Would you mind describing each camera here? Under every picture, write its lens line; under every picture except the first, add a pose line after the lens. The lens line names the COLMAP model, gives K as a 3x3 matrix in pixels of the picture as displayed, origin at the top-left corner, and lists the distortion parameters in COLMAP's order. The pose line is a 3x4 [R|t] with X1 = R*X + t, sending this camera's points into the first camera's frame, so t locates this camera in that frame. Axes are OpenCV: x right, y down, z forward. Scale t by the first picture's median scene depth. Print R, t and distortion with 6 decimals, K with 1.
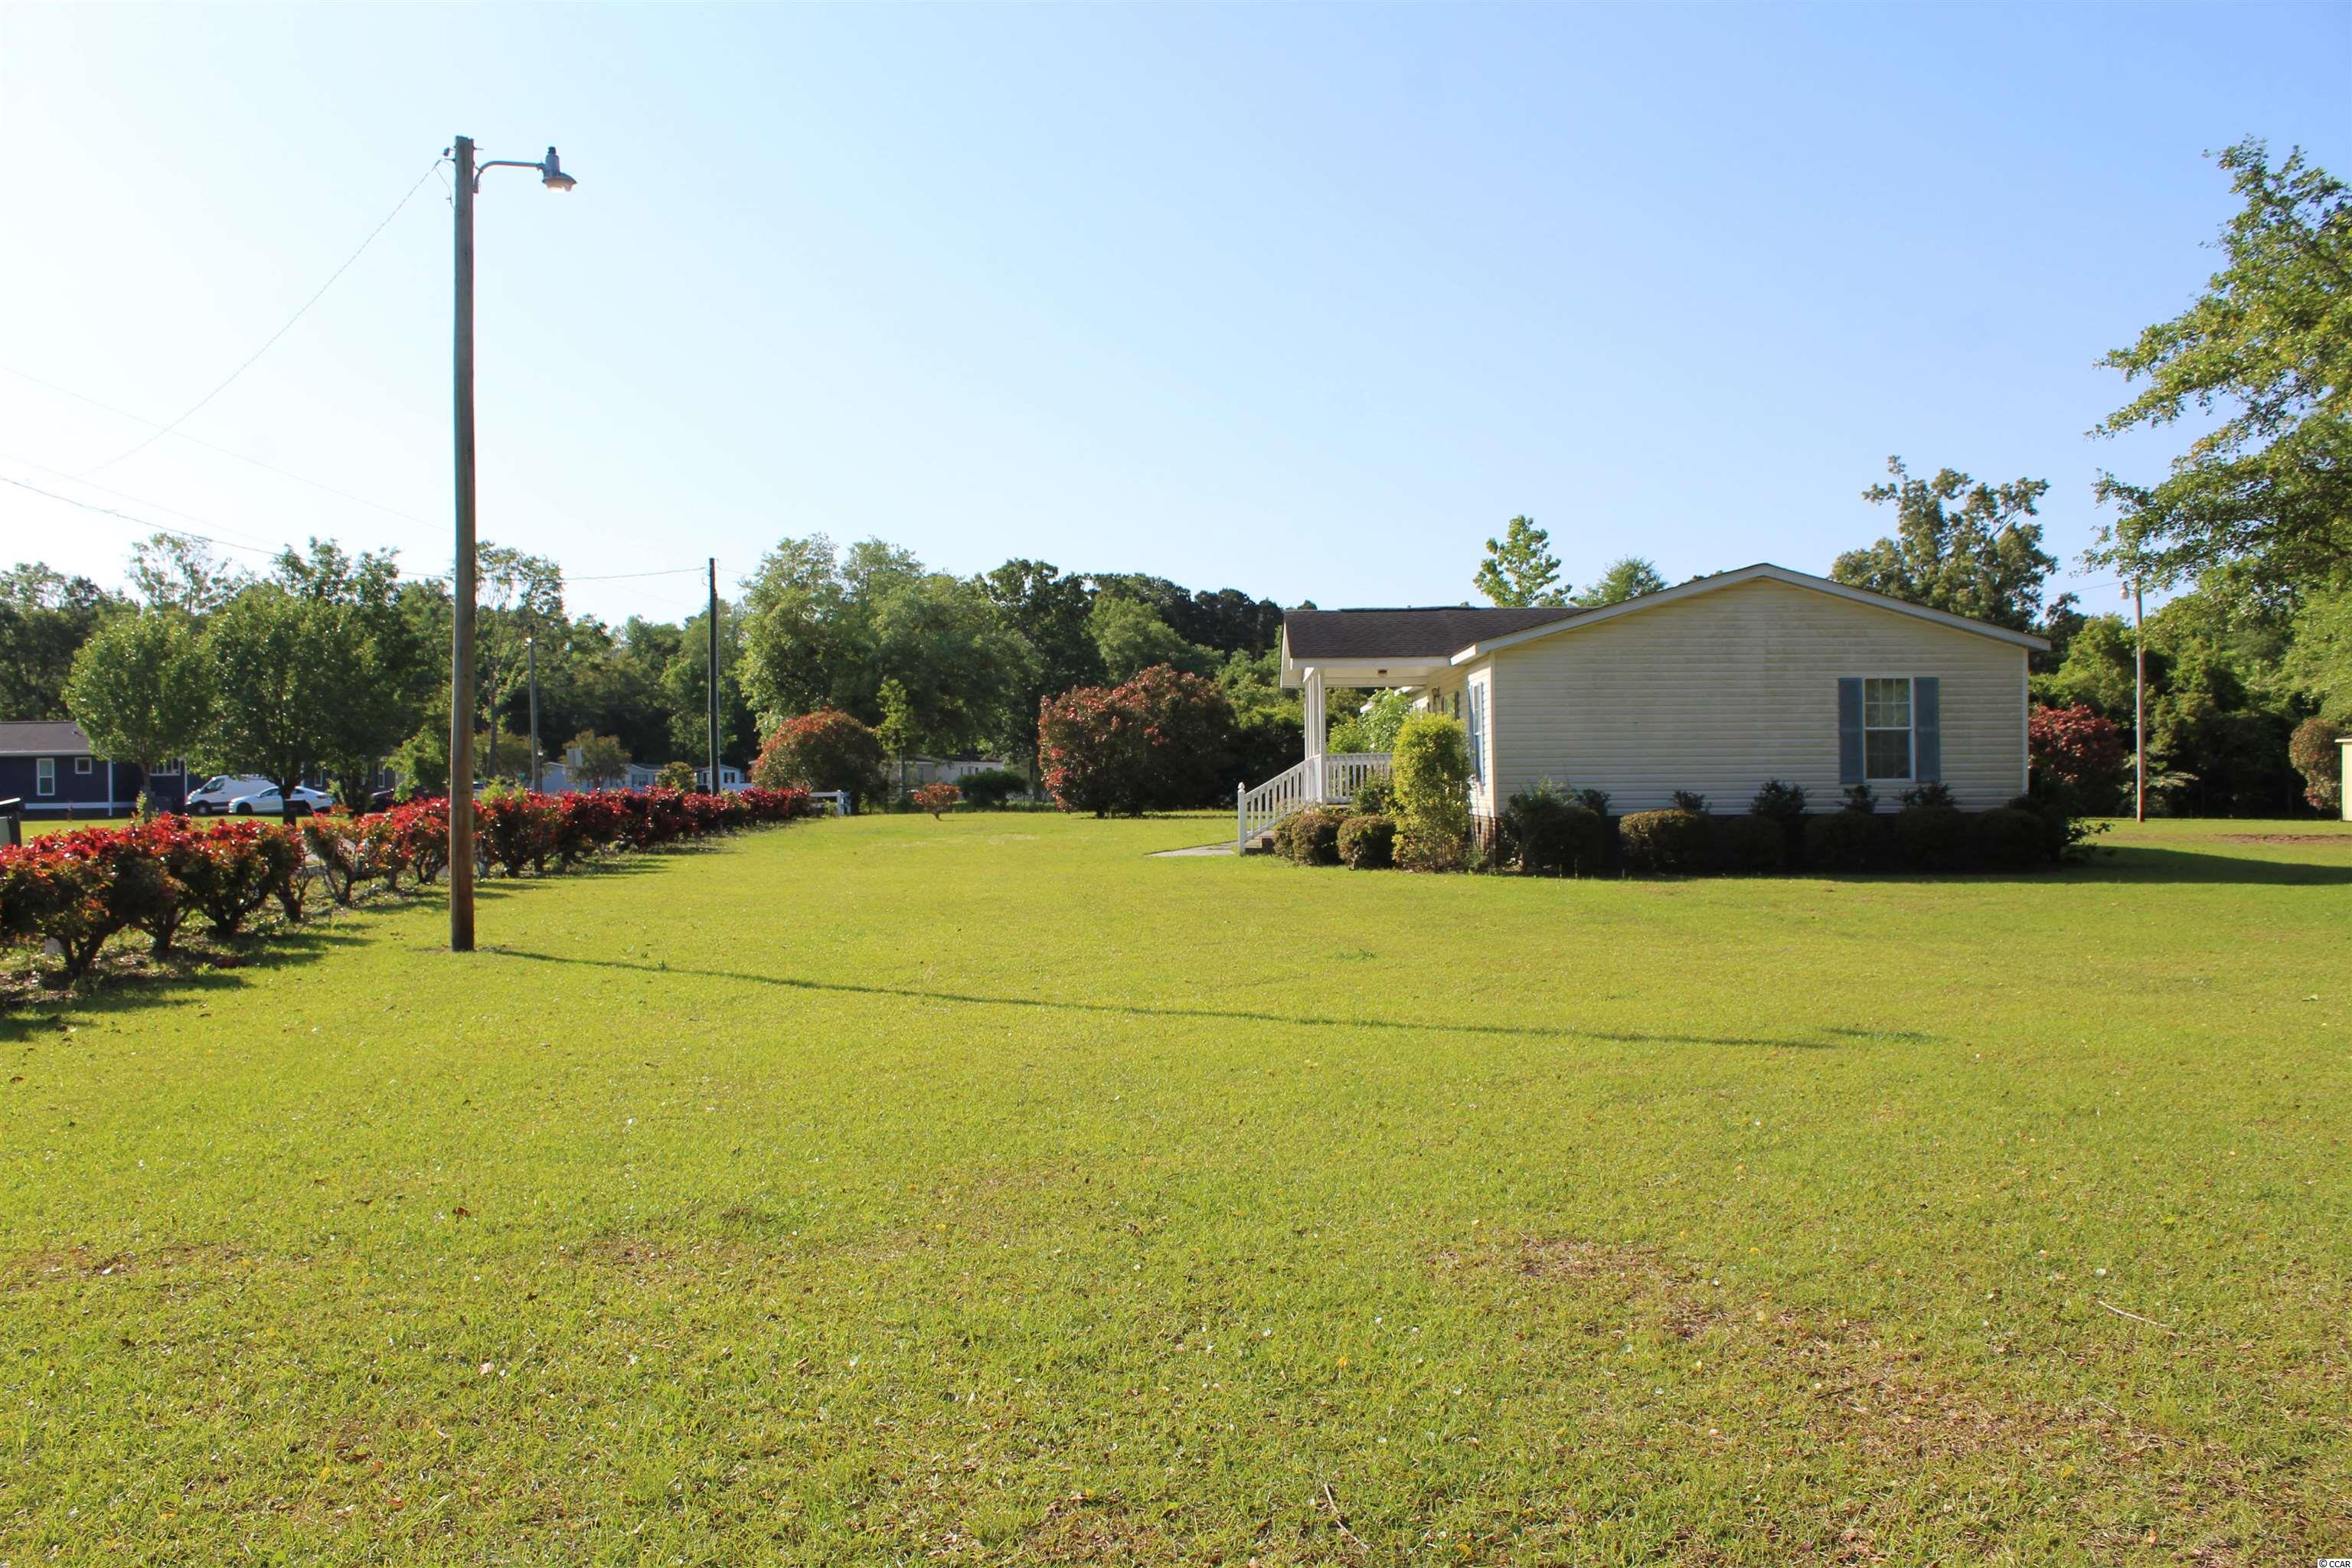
lens RADIAL K [[1951.4, 0, 1176.0], [0, 1951.4, 784.0], [0, 0, 1]] dist [-0.162361, 0.145017]
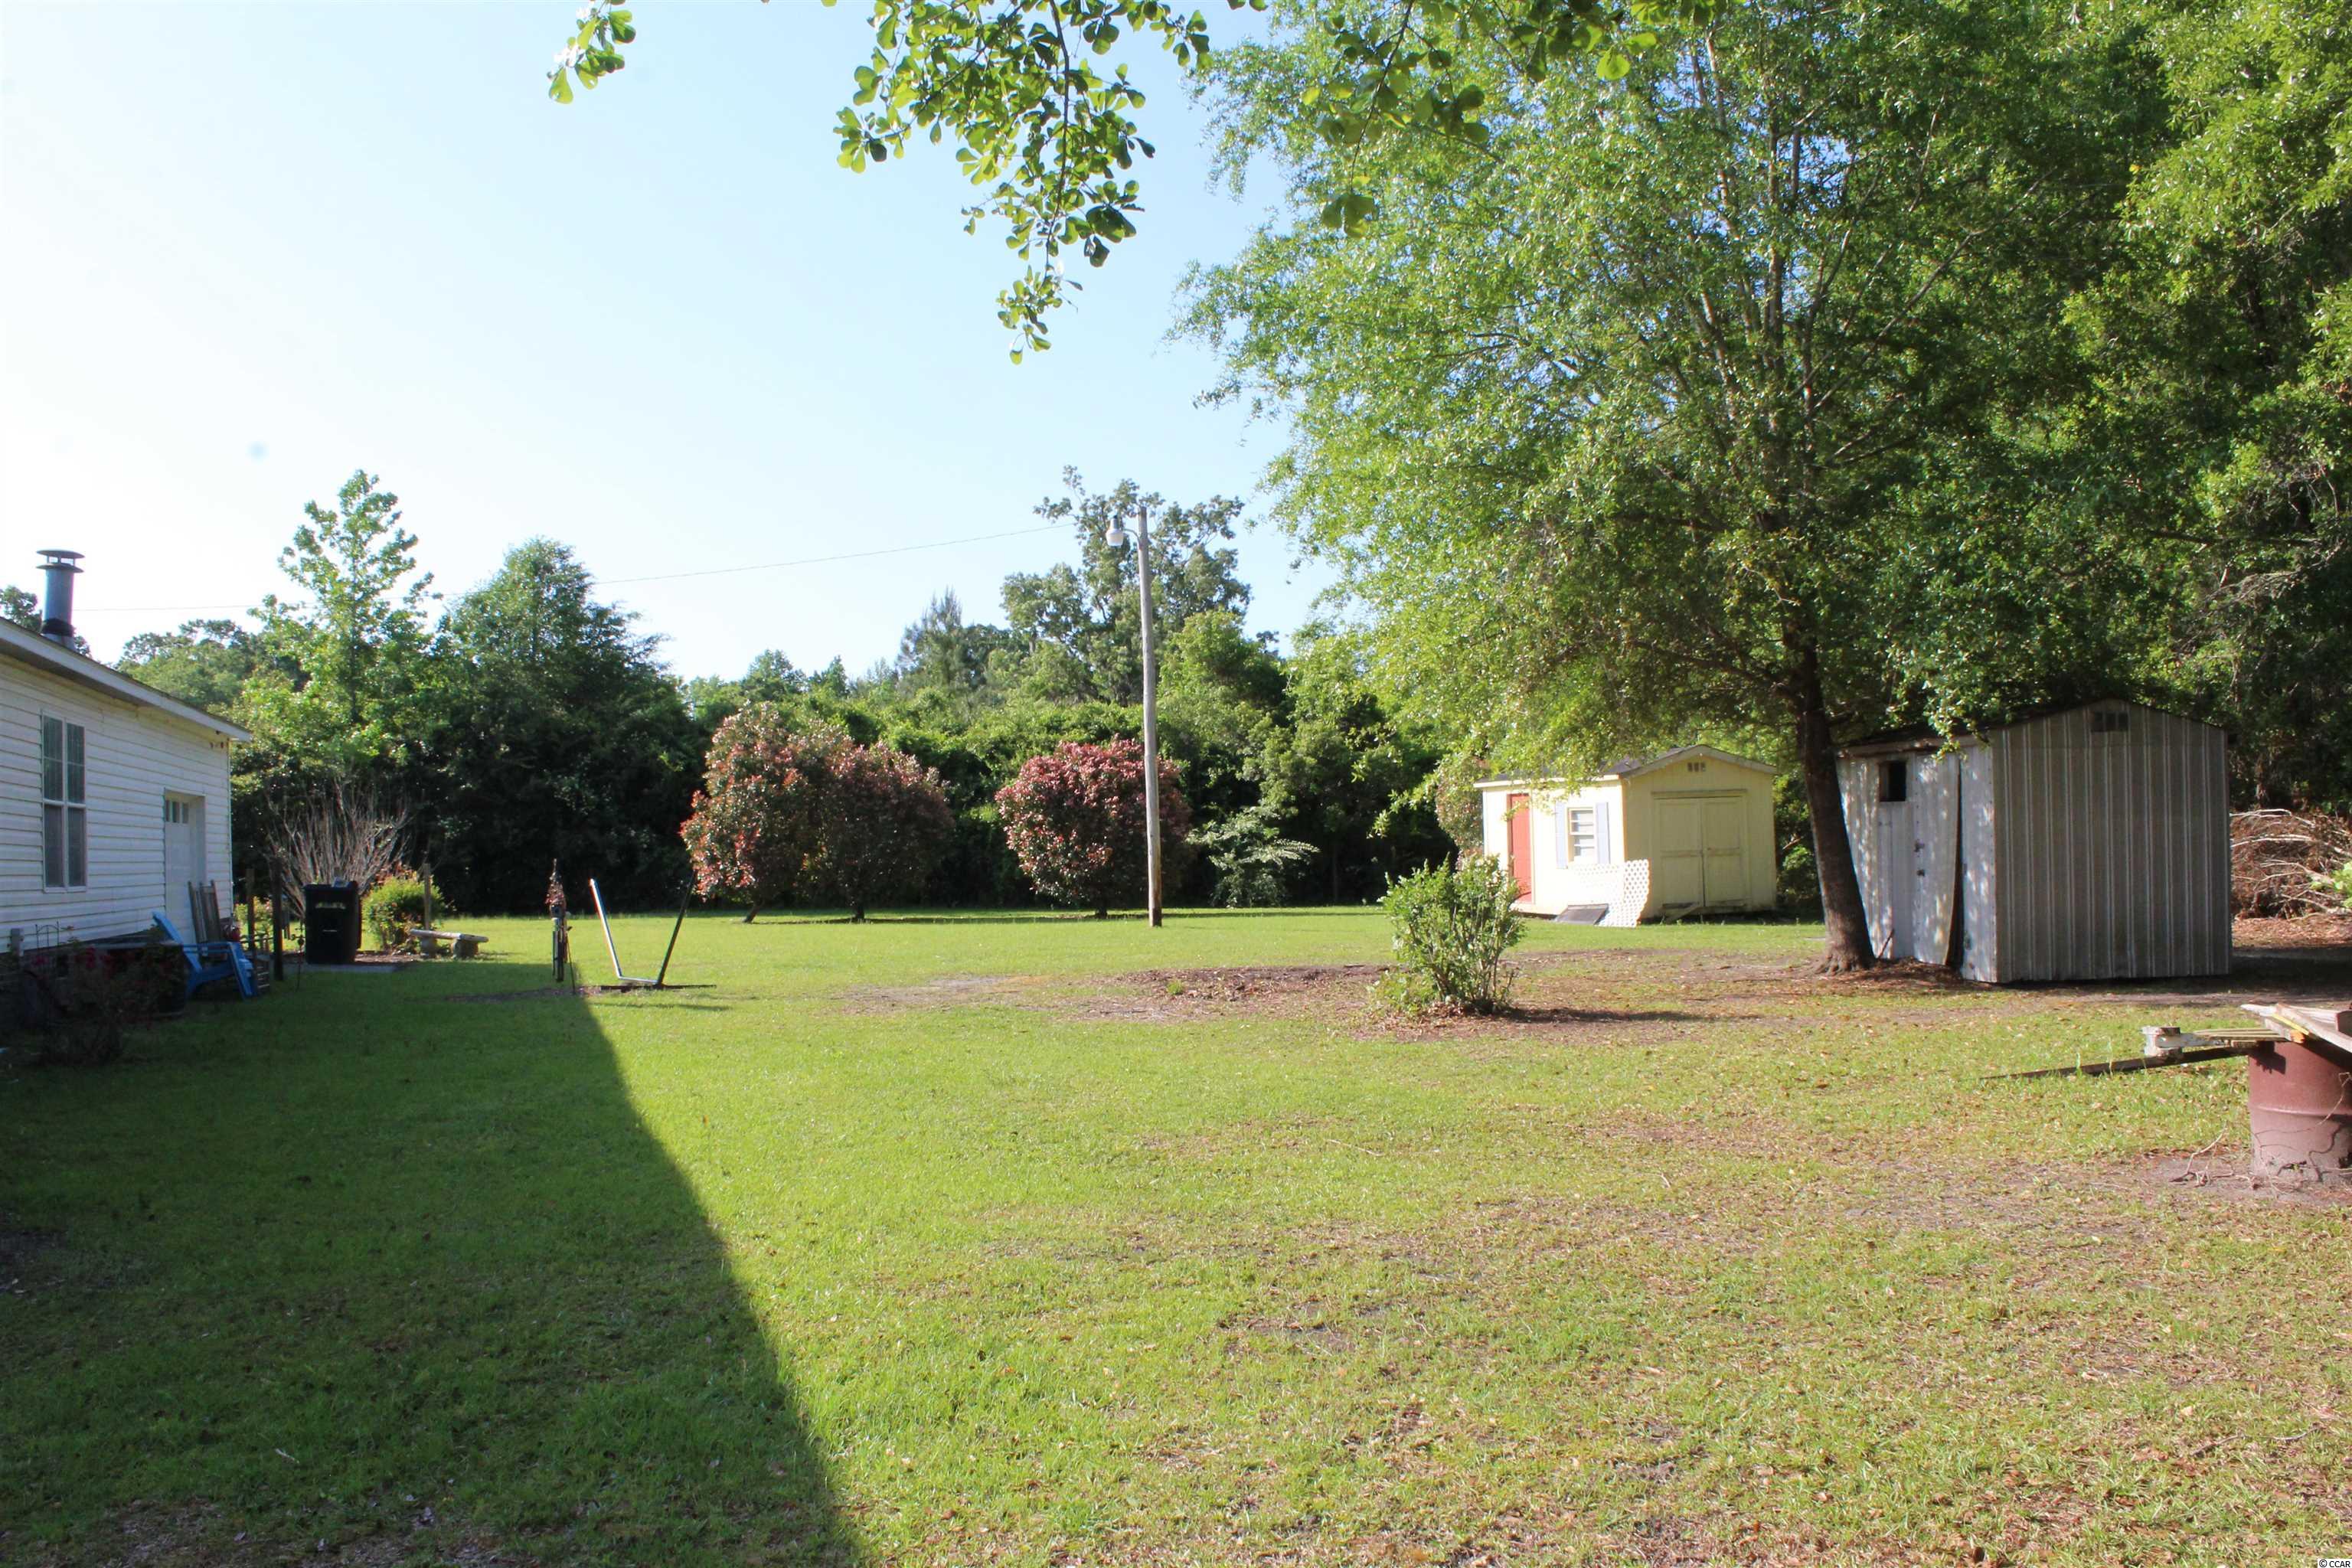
lens RADIAL K [[1951.4, 0, 1176.0], [0, 1951.4, 784.0], [0, 0, 1]] dist [-0.162361, 0.145017]
pose [[0.943428, -0.011997, 0.331359, 0.564165], [0.025032, 0.999070, -0.035097, -0.004382], [-0.330630, 0.041406, 0.942852, 0.754118]]
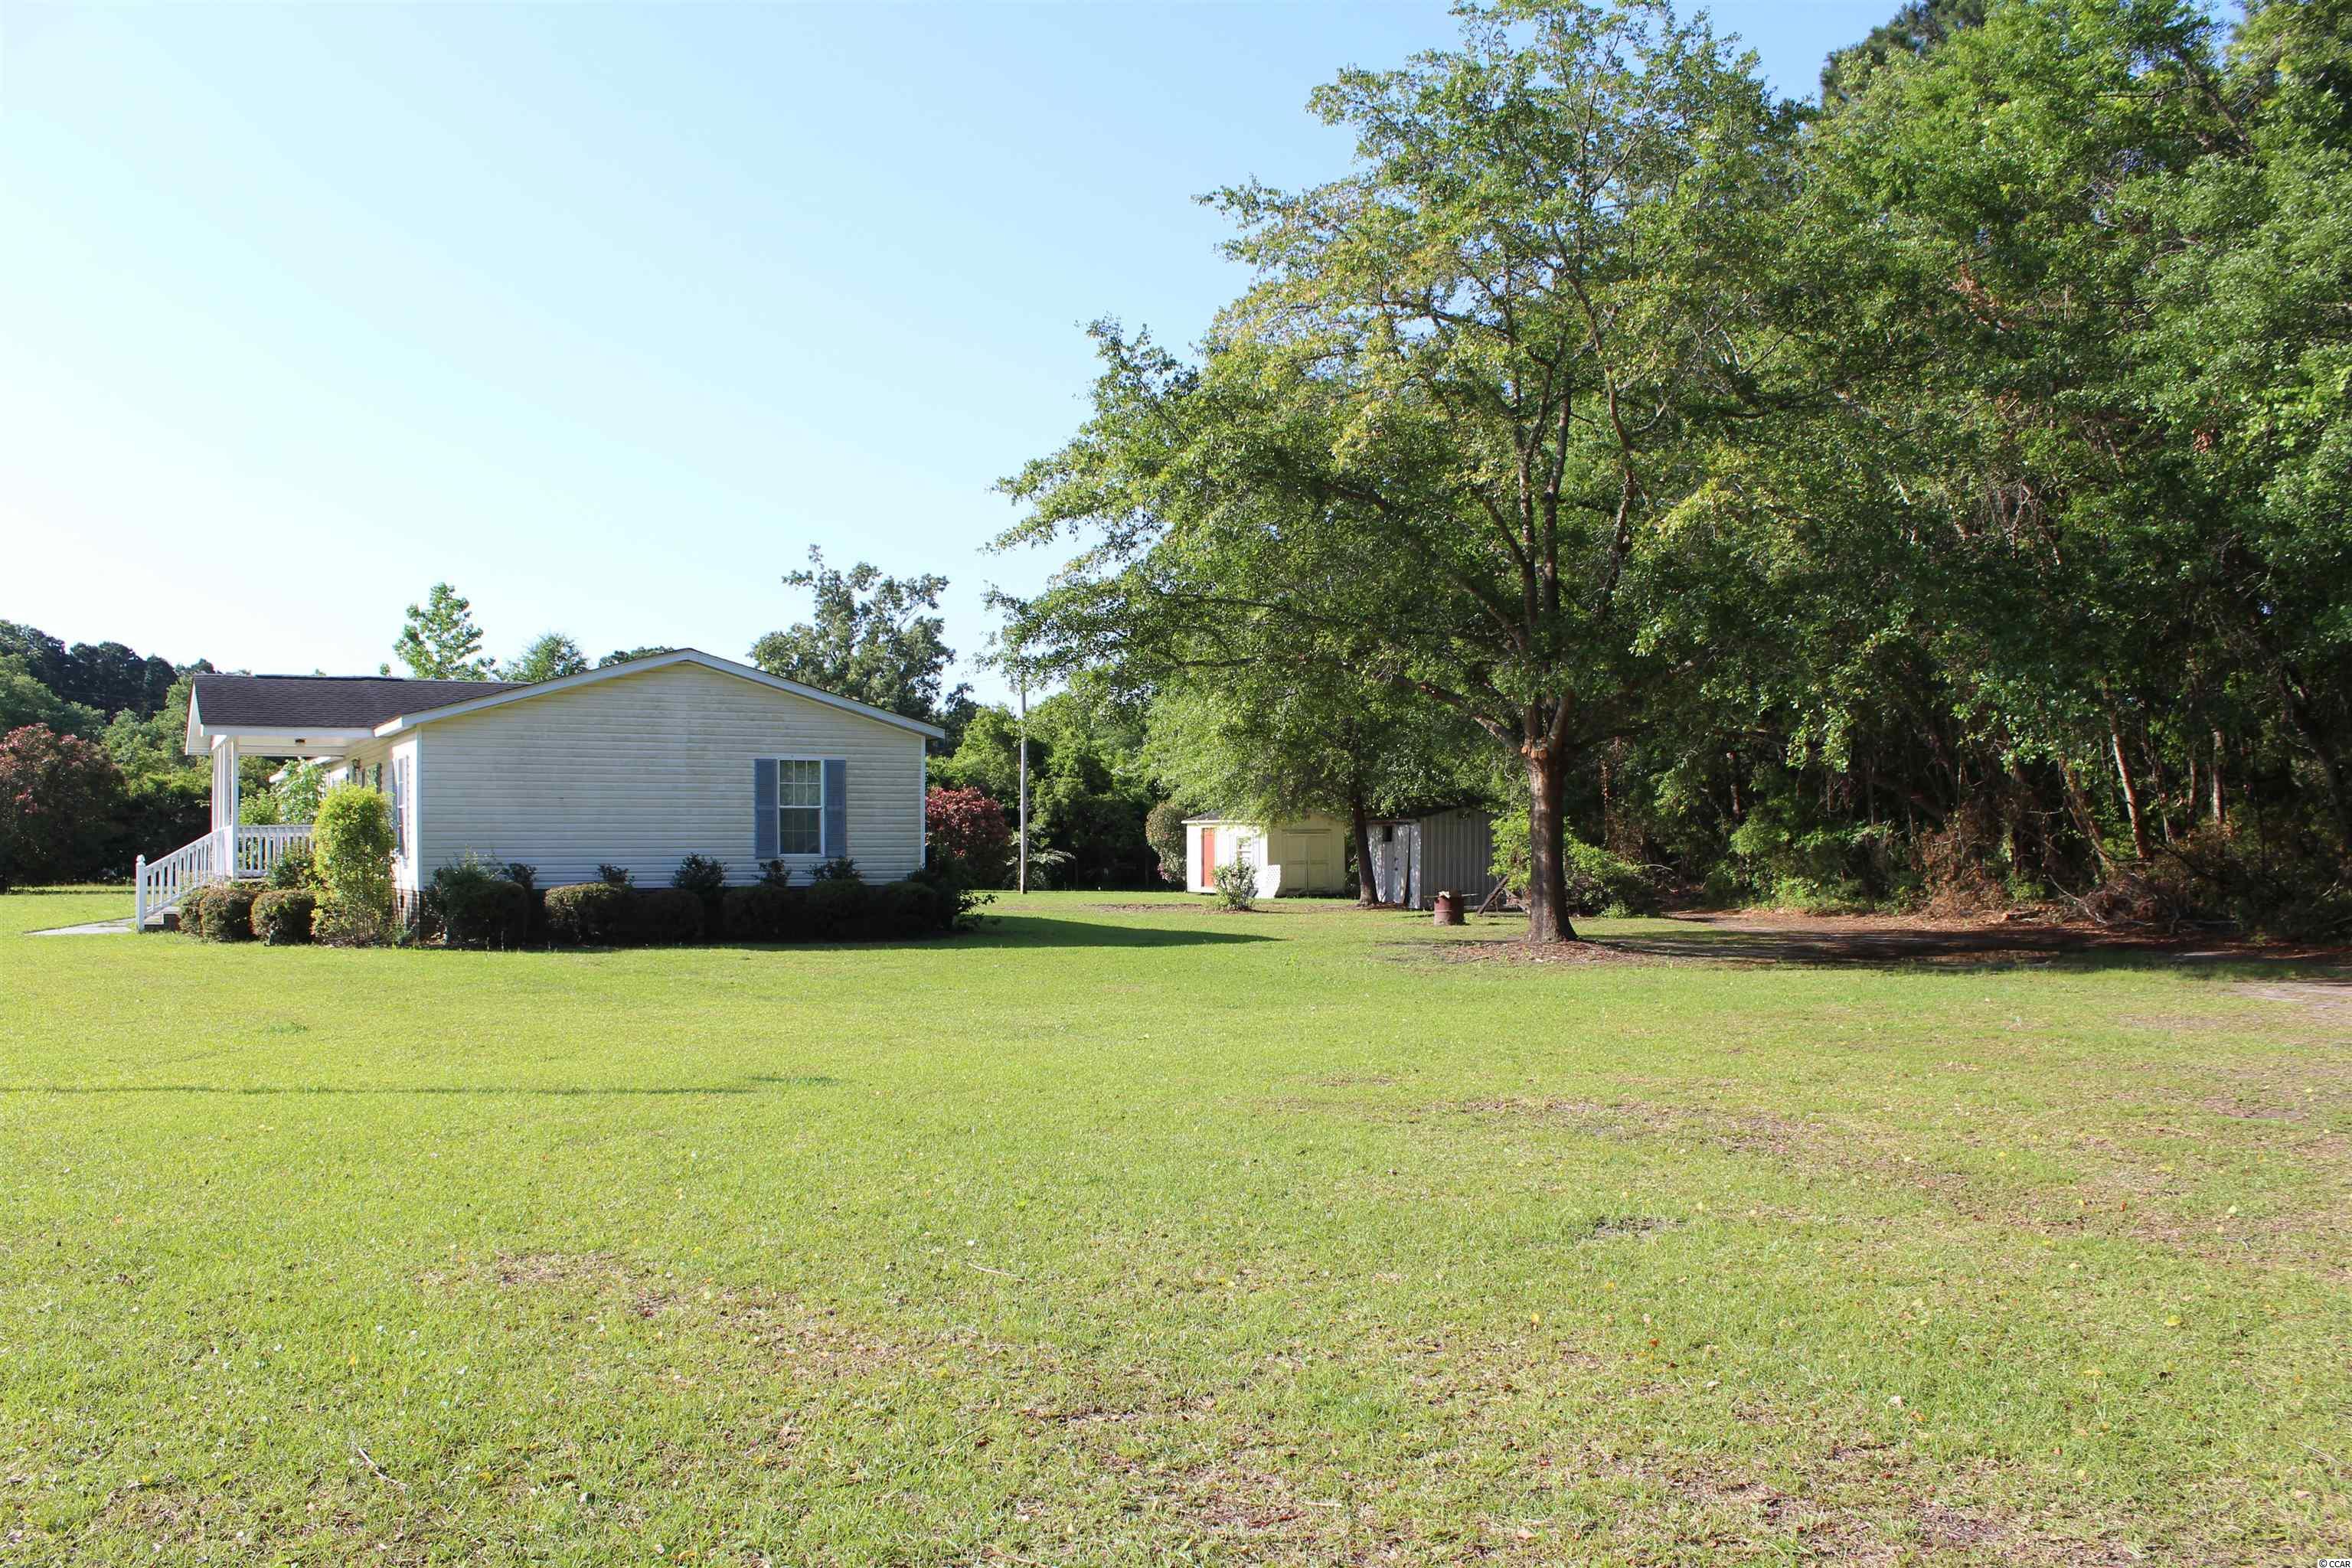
lens RADIAL K [[1951.4, 0, 1176.0], [0, 1951.4, 784.0], [0, 0, 1]] dist [-0.162361, 0.145017]
pose [[0.853411, 0.020241, 0.520845, -0.015965], [-0.000213, 0.999259, -0.038485, -0.000126], [-0.521238, 0.032733, 0.852783, -0.041310]]
